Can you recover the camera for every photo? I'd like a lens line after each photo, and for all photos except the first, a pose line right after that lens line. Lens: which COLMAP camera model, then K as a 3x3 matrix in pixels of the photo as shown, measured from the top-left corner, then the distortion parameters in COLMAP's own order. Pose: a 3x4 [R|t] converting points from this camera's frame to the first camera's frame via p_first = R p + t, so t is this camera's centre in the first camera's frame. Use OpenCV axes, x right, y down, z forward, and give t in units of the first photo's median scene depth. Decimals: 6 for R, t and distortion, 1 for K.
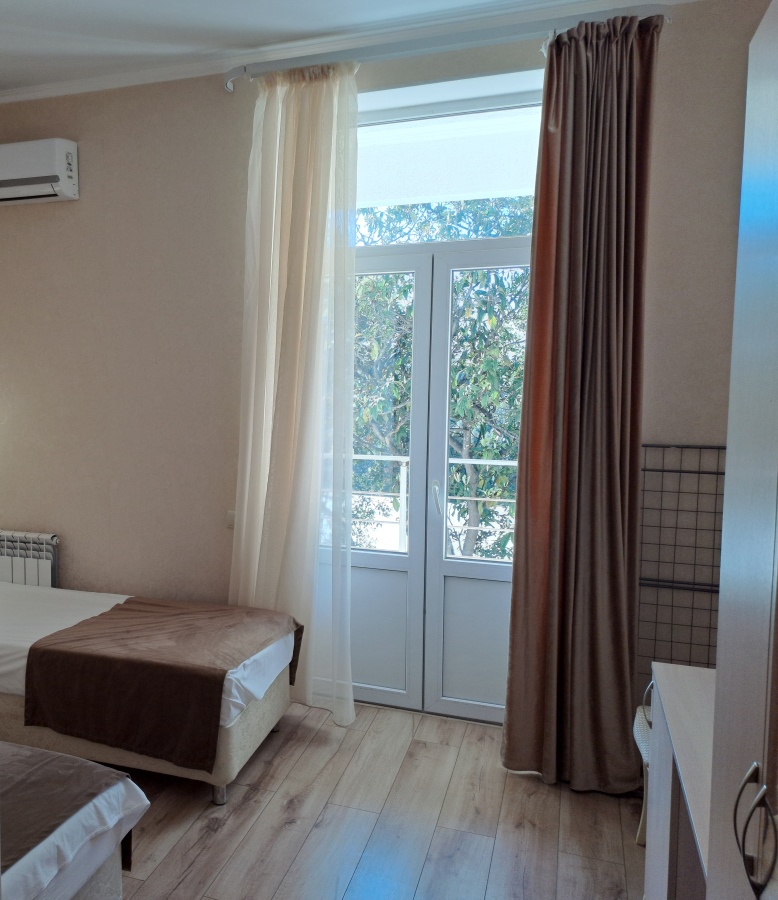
lens RADIAL K [[763.2, 0, 389.0], [0, 763.2, 450.0], [0, 0, 1]] dist [0.027168, -0.053652]
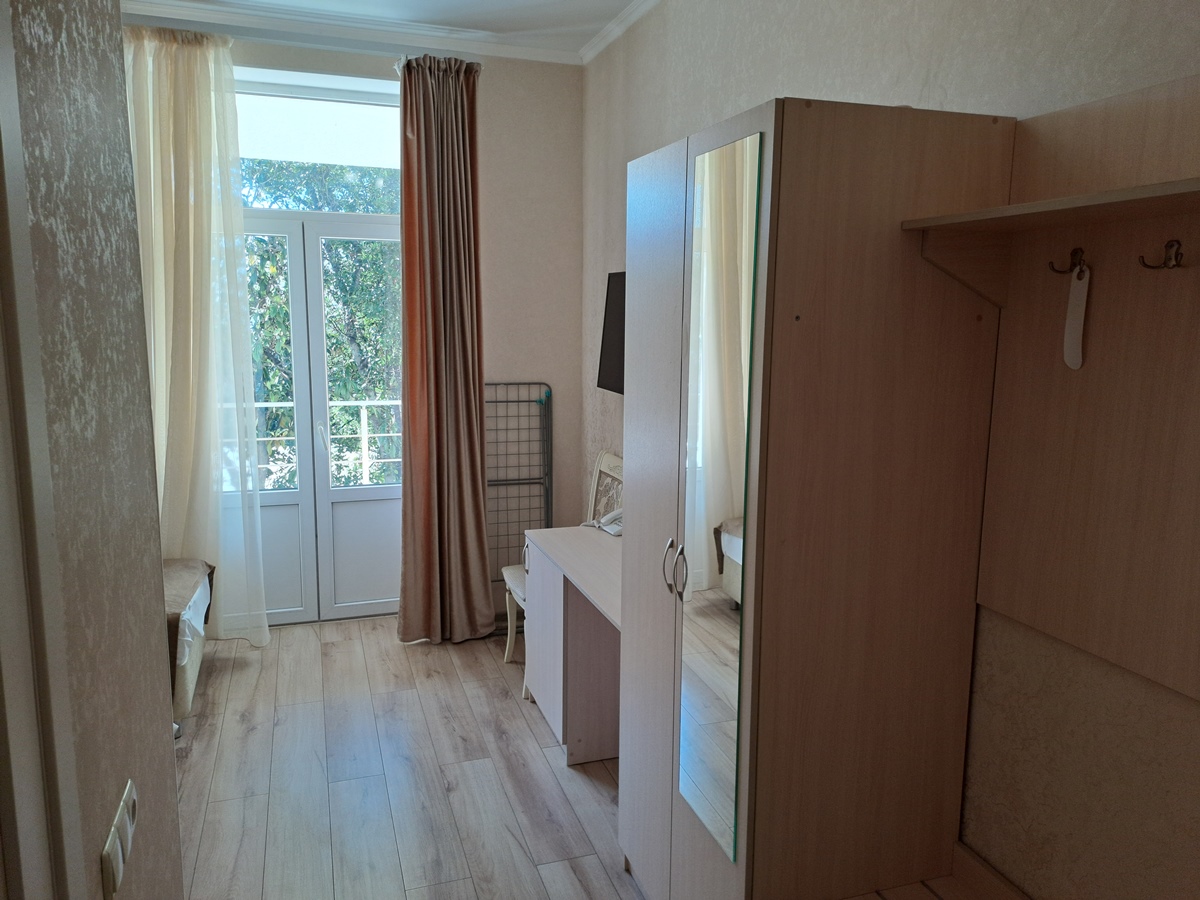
lens RADIAL K [[908.8, 0, 600.0], [0, 908.8, 450.0], [0, 0, 1]] dist [-0.070111, 0.006821]
pose [[0.704790, -0.093380, 0.703243, -0.649038], [0.036959, 0.994786, 0.095052, -0.034048], [-0.708452, -0.041001, 0.704567, -0.280309]]
